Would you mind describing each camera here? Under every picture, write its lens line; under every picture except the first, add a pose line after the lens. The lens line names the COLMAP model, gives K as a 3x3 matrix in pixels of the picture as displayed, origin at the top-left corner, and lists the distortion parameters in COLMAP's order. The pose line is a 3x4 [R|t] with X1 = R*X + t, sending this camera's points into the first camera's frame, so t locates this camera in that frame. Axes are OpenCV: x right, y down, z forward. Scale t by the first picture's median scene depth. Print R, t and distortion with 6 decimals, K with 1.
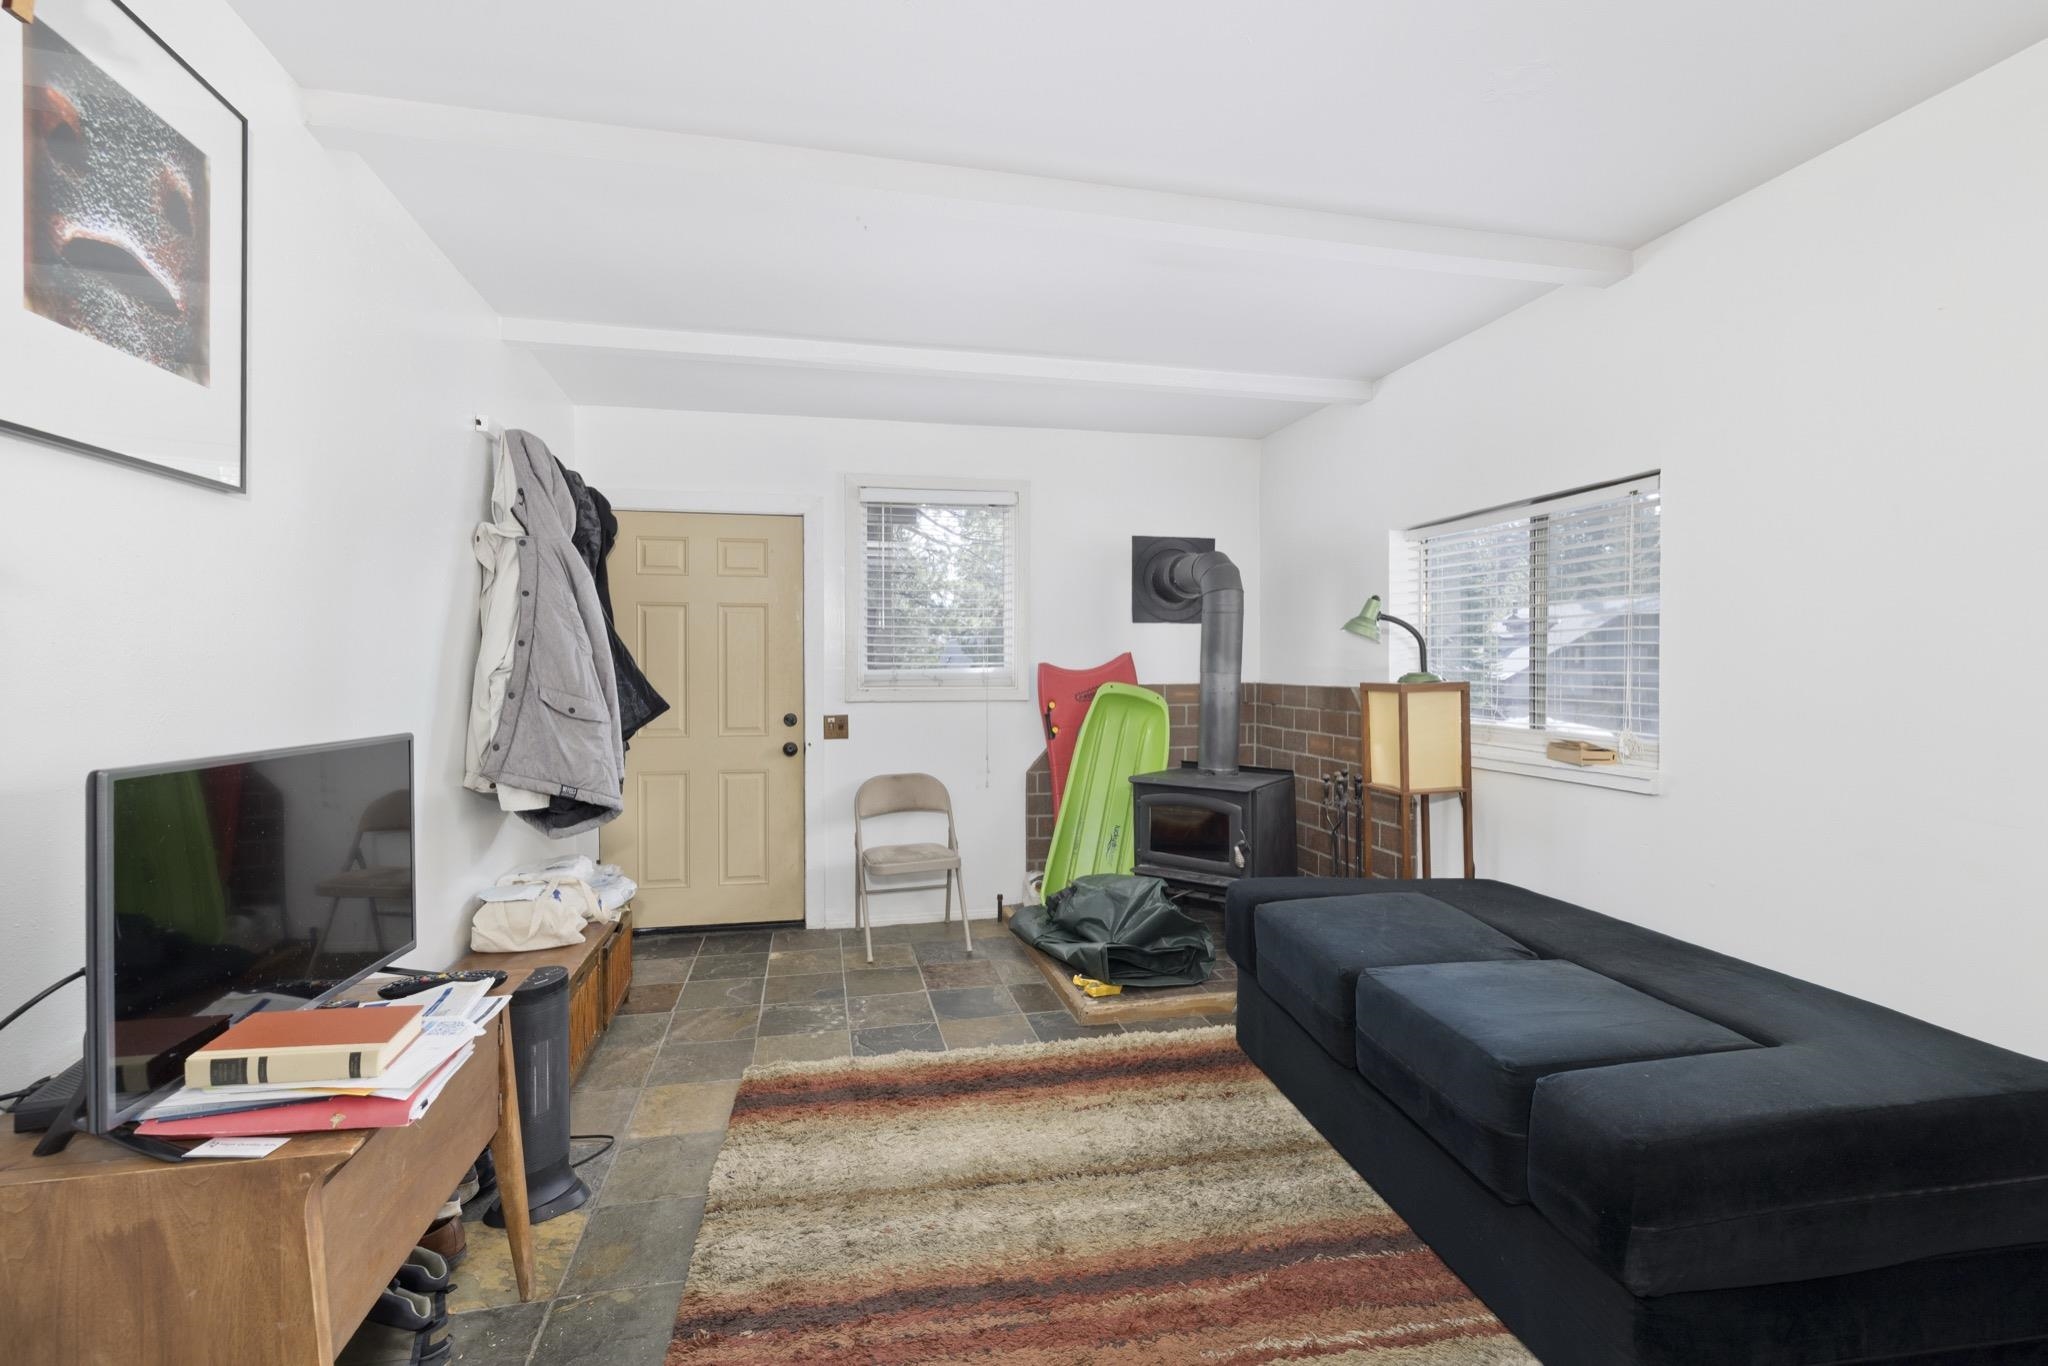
lens RADIAL K [[885.6, 0, 1020.6], [0, 885.6, 678.4], [0, 0, 1]] dist [0.002216, -0.000074]
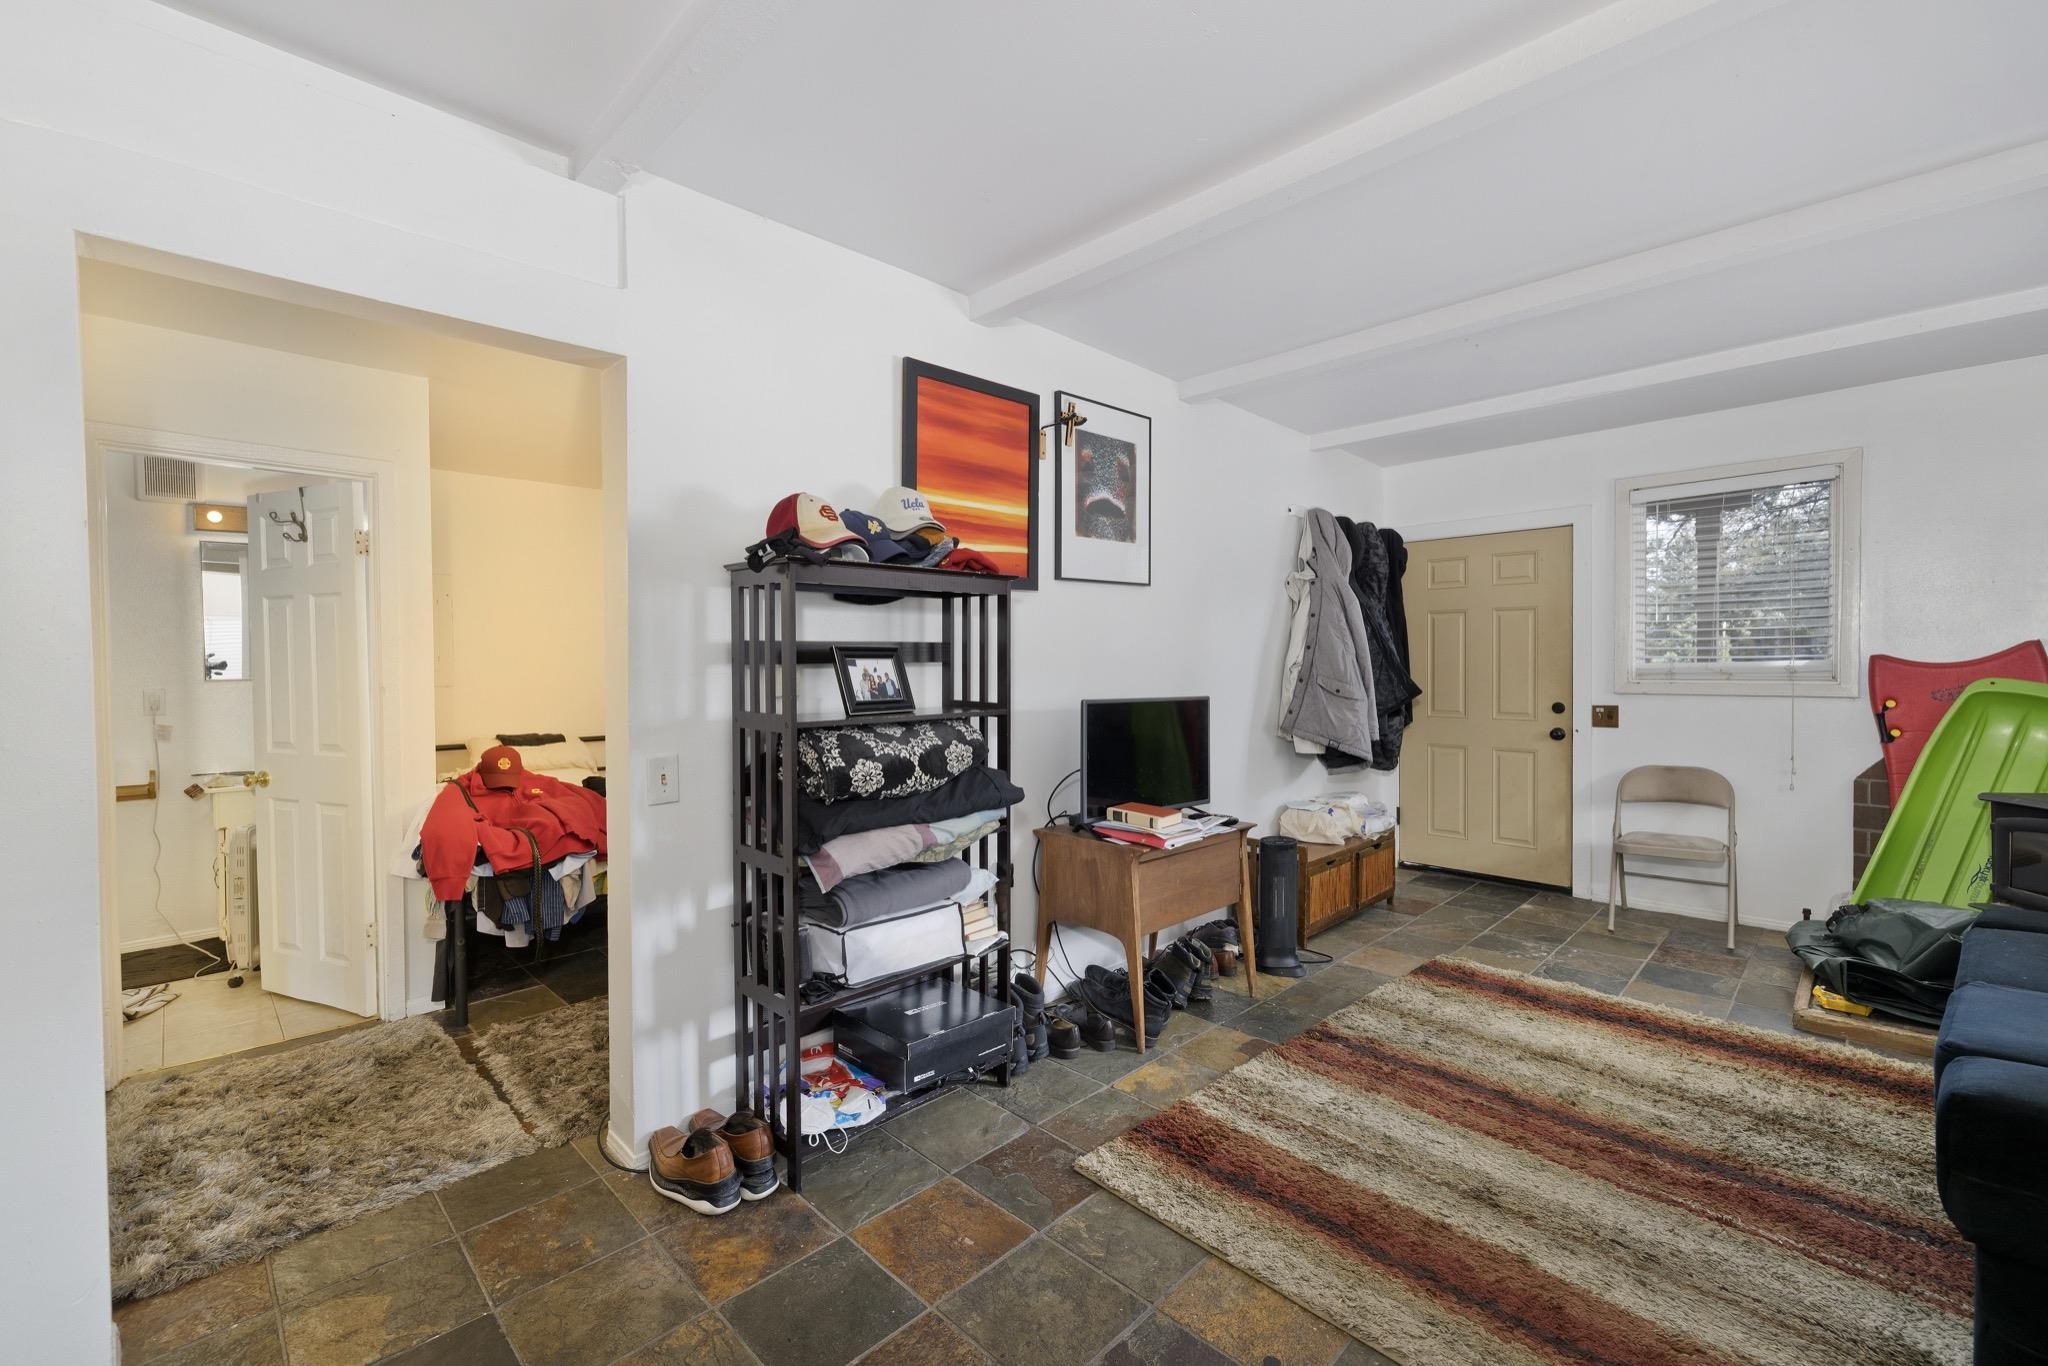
lens RADIAL K [[858.3, 0, 1024.0], [0, 858.3, 683.0], [0, 0, 1]] dist [-0.000027, 0.000003]
pose [[0.541683, 0.016214, -0.840426, 0.422139], [-0.005088, 0.999859, 0.016010, 0.001529], [0.840567, -0.004397, 0.541689, -0.238793]]
